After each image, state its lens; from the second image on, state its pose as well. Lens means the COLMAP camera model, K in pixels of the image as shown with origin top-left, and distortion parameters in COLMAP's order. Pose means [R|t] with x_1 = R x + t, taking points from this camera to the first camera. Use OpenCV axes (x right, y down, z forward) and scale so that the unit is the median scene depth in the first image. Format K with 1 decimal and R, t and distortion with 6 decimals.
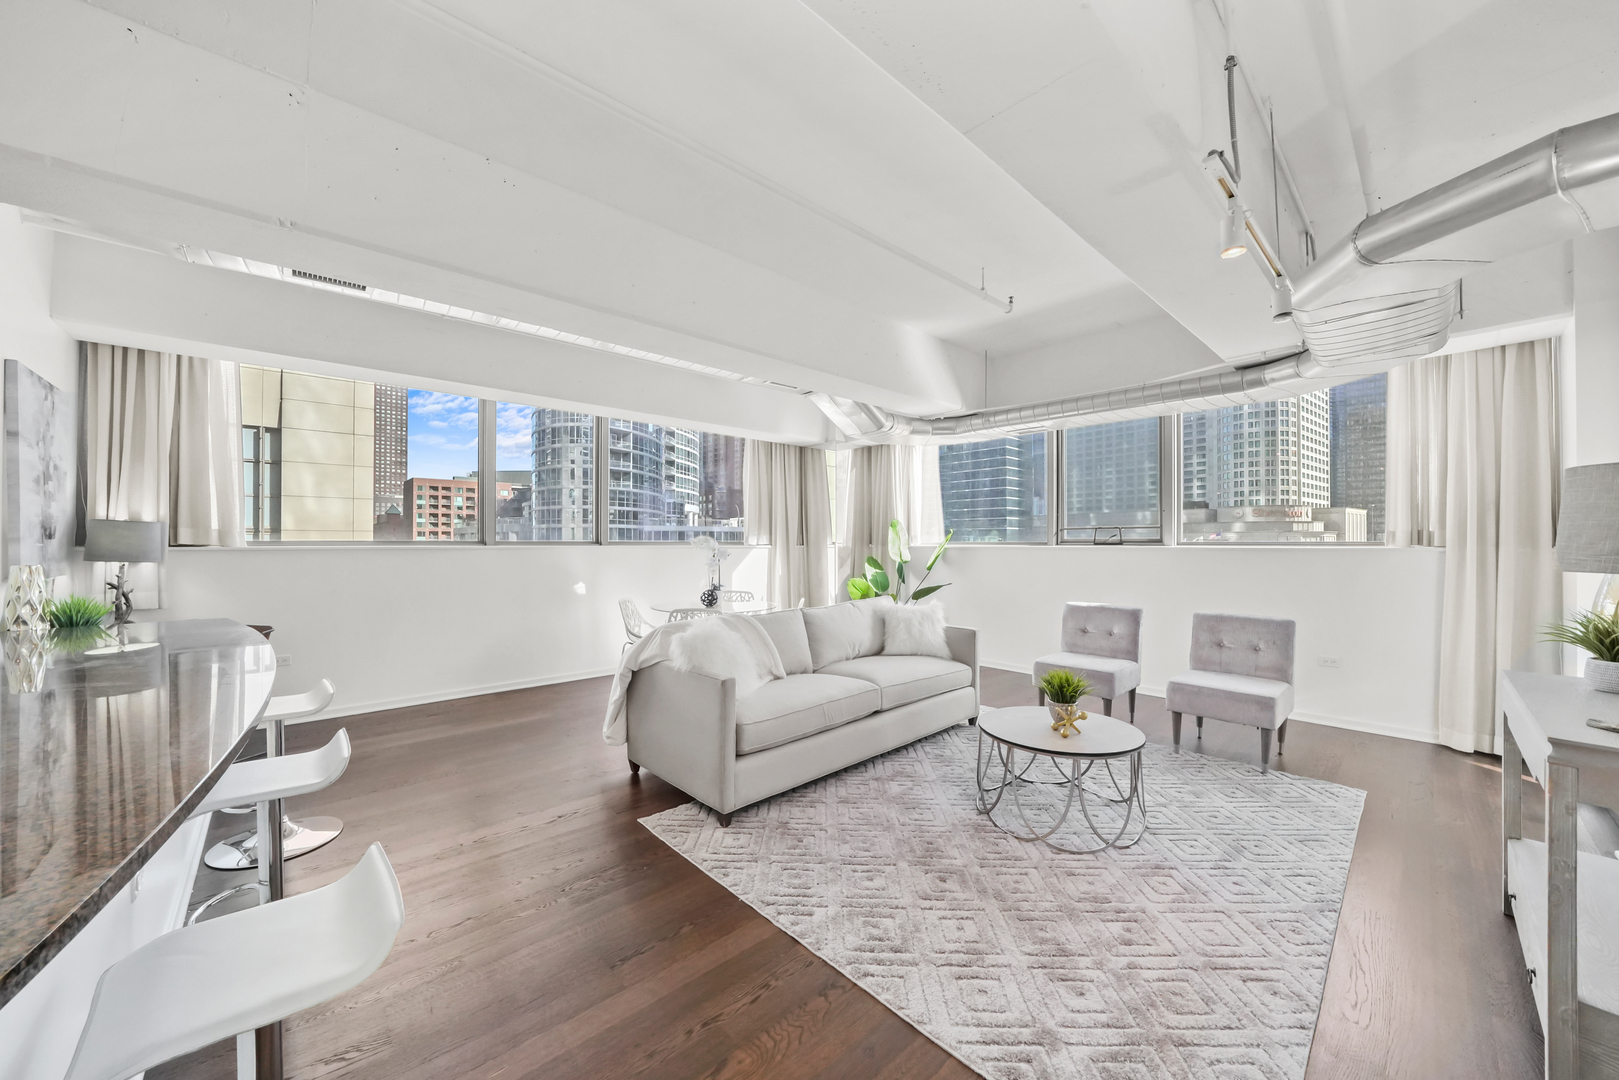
lens RADIAL K [[590.0, 0, 798.1], [0, 590.0, 540.7], [0, 0, 1]] dist [-0.021458, 0.002190]
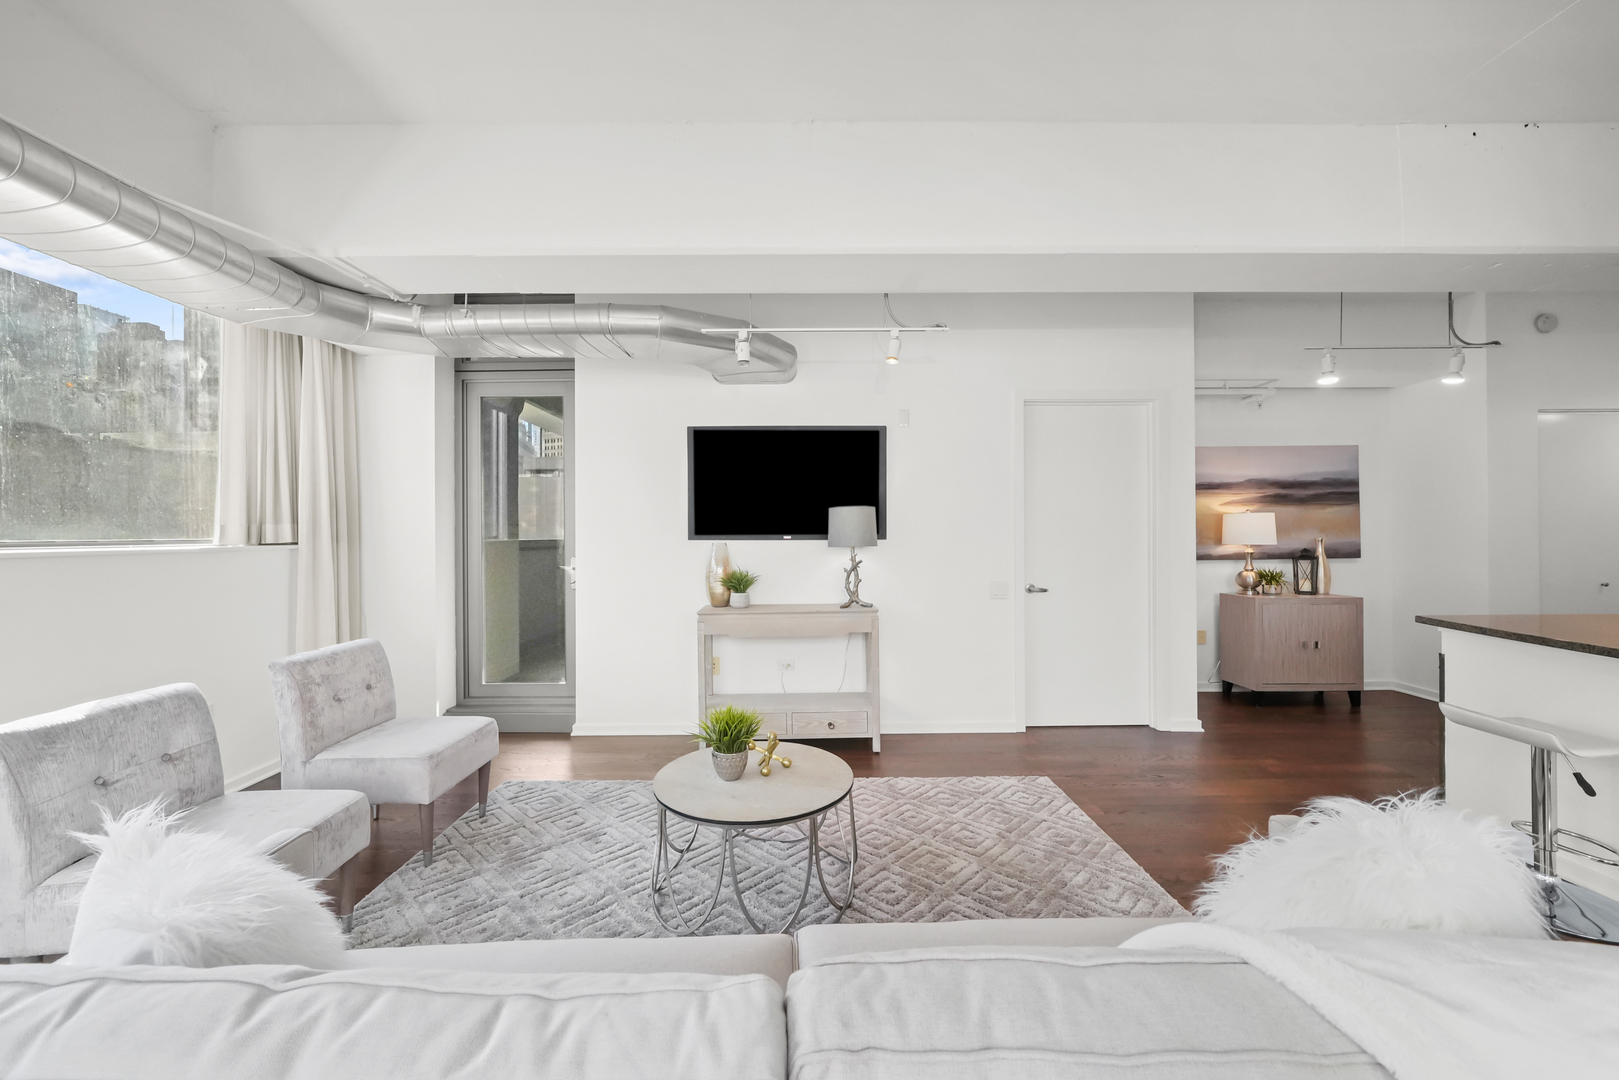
lens RADIAL K [[623.7, 0, 804.4], [0, 623.7, 532.9], [0, 0, 1]] dist [-0.013392, 0.002719]
pose [[-0.742601, 0.006022, 0.669707, -0.126838], [0.005310, 0.999981, -0.003103, -0.001326], [-0.669713, 0.001252, -0.742619, 1.142007]]
